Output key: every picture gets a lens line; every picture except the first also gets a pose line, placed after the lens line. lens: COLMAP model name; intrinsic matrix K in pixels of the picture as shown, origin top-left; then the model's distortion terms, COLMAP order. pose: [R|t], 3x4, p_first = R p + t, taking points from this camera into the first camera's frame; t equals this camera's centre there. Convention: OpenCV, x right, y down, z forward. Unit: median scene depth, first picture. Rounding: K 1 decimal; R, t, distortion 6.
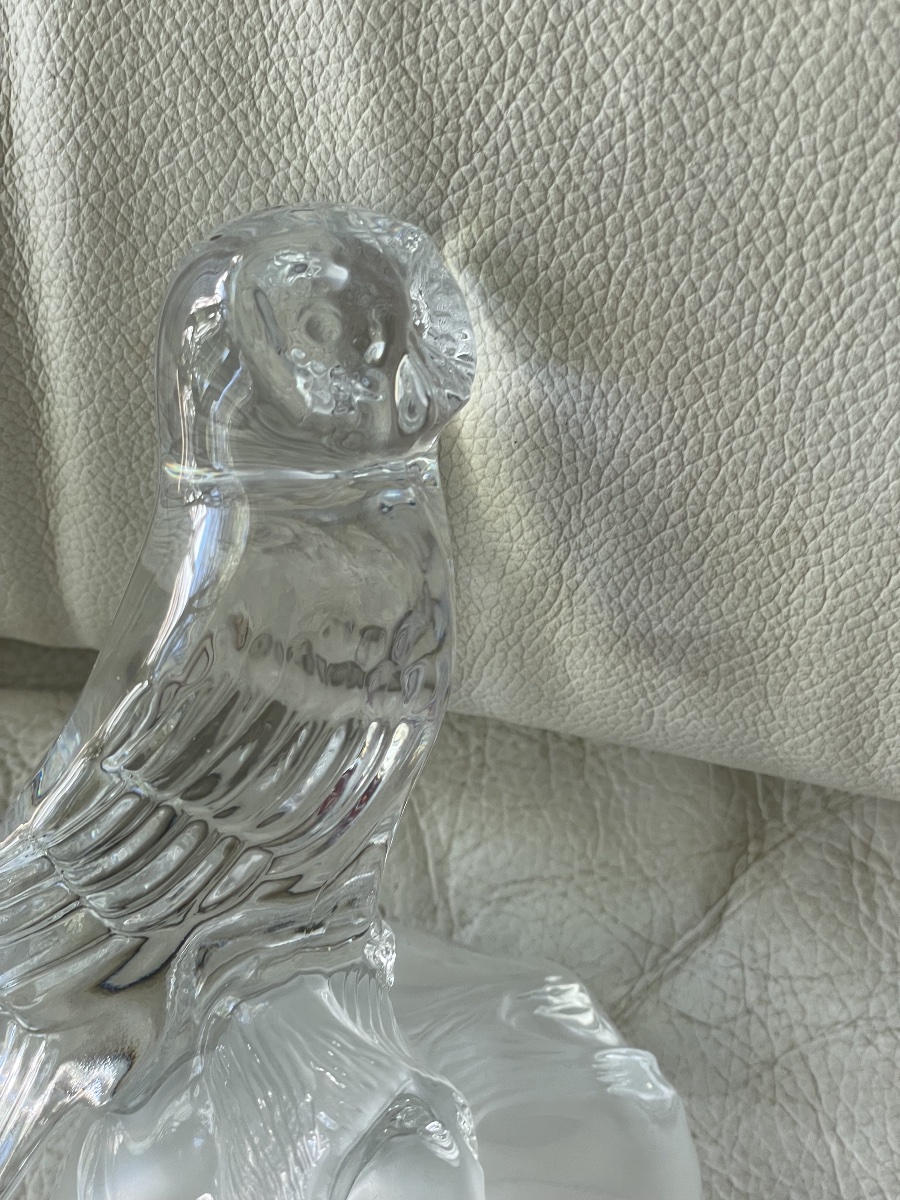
lens RADIAL K [[1843.5, 0, 467.2], [0, 1843.5, 599.7], [0, 0, 1]] dist [0.074316, -0.366172]
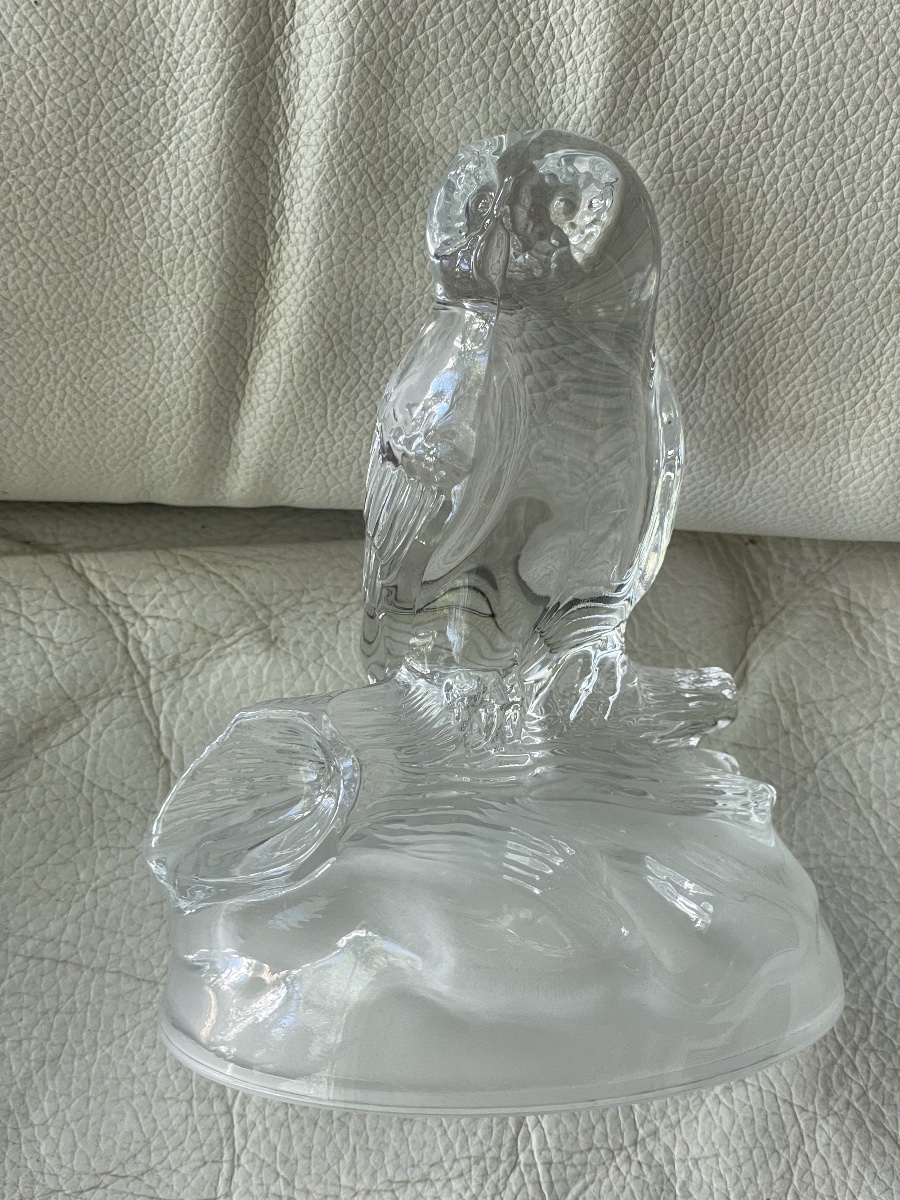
lens RADIAL K [[1760.9, 0, 462.6], [0, 1760.9, 597.5], [0, 0, 1]] dist [0.093121, -0.364232]
pose [[0.949044, -0.063222, 0.308737, -0.564241], [0.098566, 0.990069, -0.100243, 0.294929], [-0.299333, 0.125566, 0.945850, -0.136540]]
